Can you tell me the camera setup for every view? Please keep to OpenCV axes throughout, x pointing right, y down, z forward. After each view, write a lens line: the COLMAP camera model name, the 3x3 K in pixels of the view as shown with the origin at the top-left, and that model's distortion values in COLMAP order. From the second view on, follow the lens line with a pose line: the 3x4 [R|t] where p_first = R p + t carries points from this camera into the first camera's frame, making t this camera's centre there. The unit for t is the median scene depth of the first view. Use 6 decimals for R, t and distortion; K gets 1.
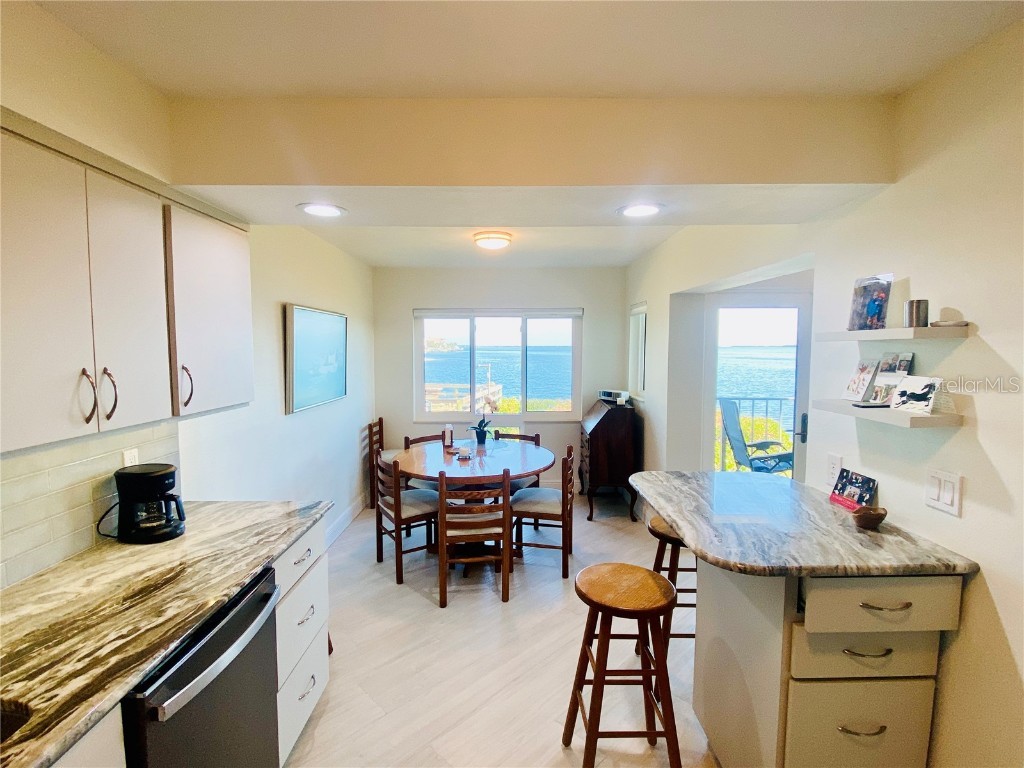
lens RADIAL K [[479.1, 0, 511.5], [0, 479.1, 384.5], [0, 0, 1]] dist [0.004119, -0.000452]
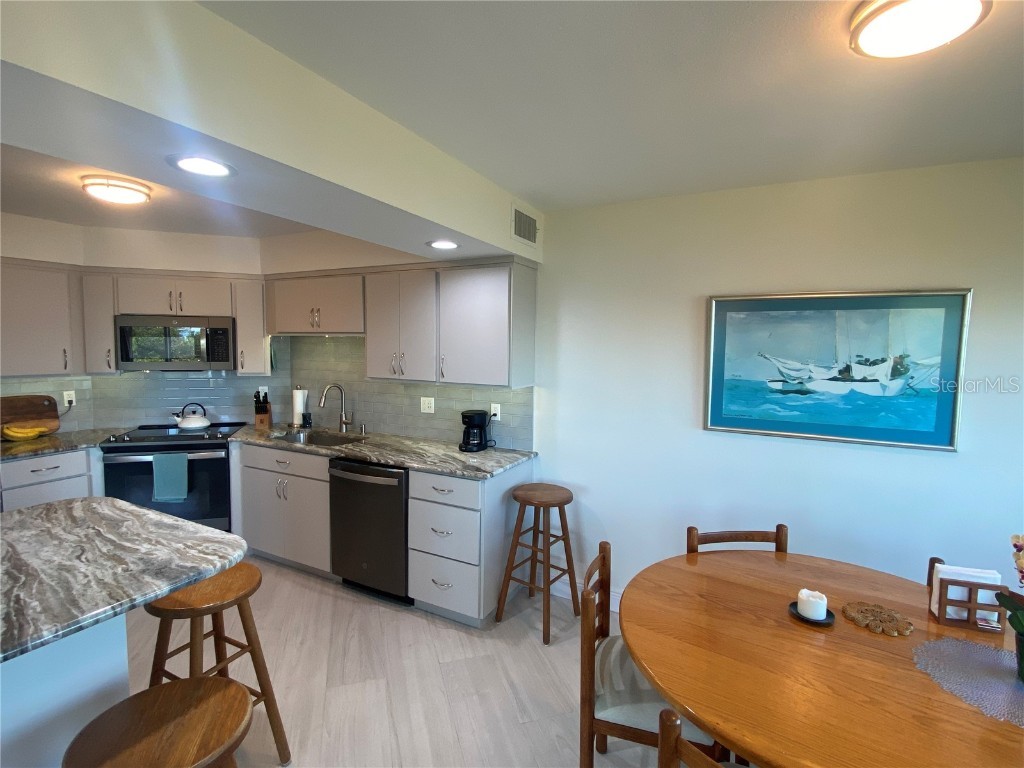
lens RADIAL K [[479.1, 0, 507.5], [0, 479.1, 378.4], [0, 0, 1]] dist [0.004119, -0.000452]
pose [[-0.459244, 0.057696, -0.886434, 0.740574], [-0.084435, 0.990535, 0.108216, -0.151046], [0.884288, 0.124544, -0.450026, 1.790332]]
